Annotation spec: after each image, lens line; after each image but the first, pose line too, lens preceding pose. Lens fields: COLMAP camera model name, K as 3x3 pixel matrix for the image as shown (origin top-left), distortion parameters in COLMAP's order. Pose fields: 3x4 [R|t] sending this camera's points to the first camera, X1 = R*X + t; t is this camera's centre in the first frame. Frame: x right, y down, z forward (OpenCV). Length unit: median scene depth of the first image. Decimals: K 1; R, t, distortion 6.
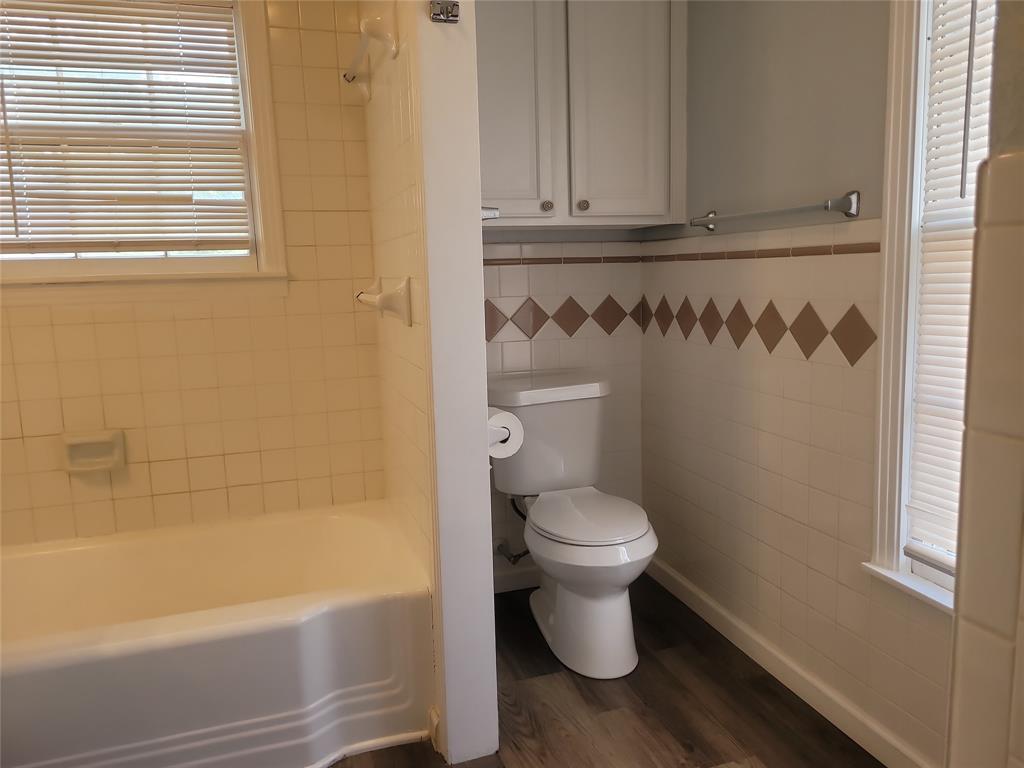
lens RADIAL K [[775.0, 0, 515.5], [0, 775.0, 386.7], [0, 0, 1]] dist [0.056297, -0.042834]
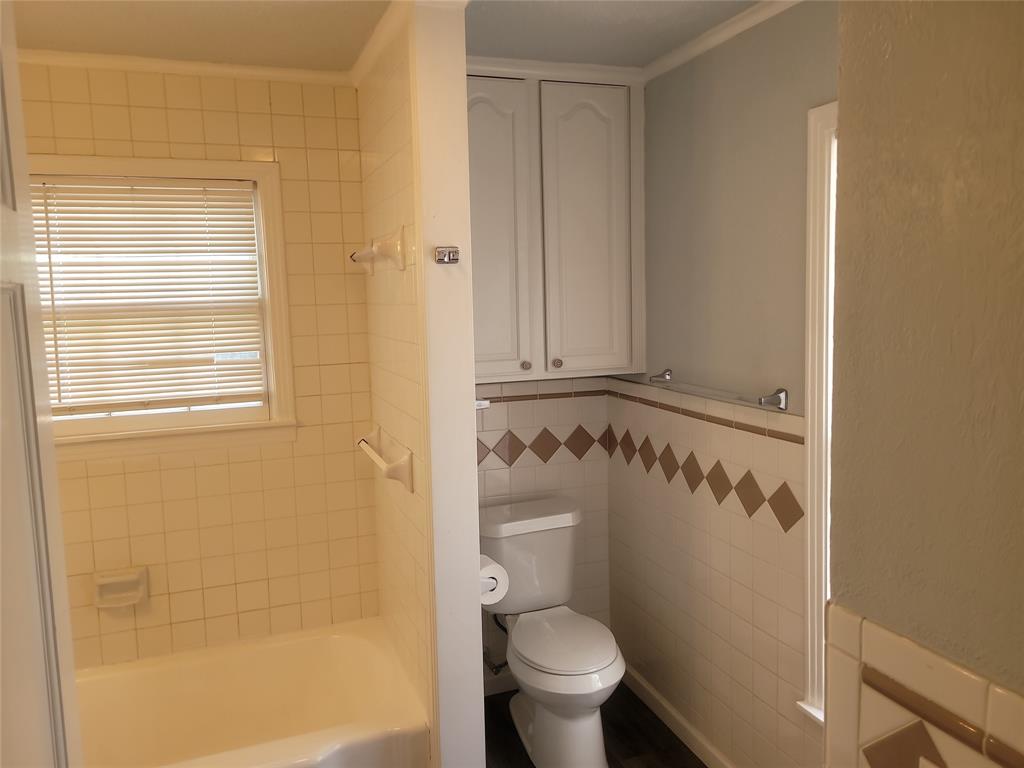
lens RADIAL K [[775.0, 0, 508.1], [0, 775.0, 377.7], [0, 0, 1]] dist [0.056297, -0.042834]
pose [[0.999328, -0.001086, 0.036636, -0.028042], [0.002581, 0.999164, -0.040790, -0.167398], [-0.036561, 0.040857, 0.998496, -0.144441]]
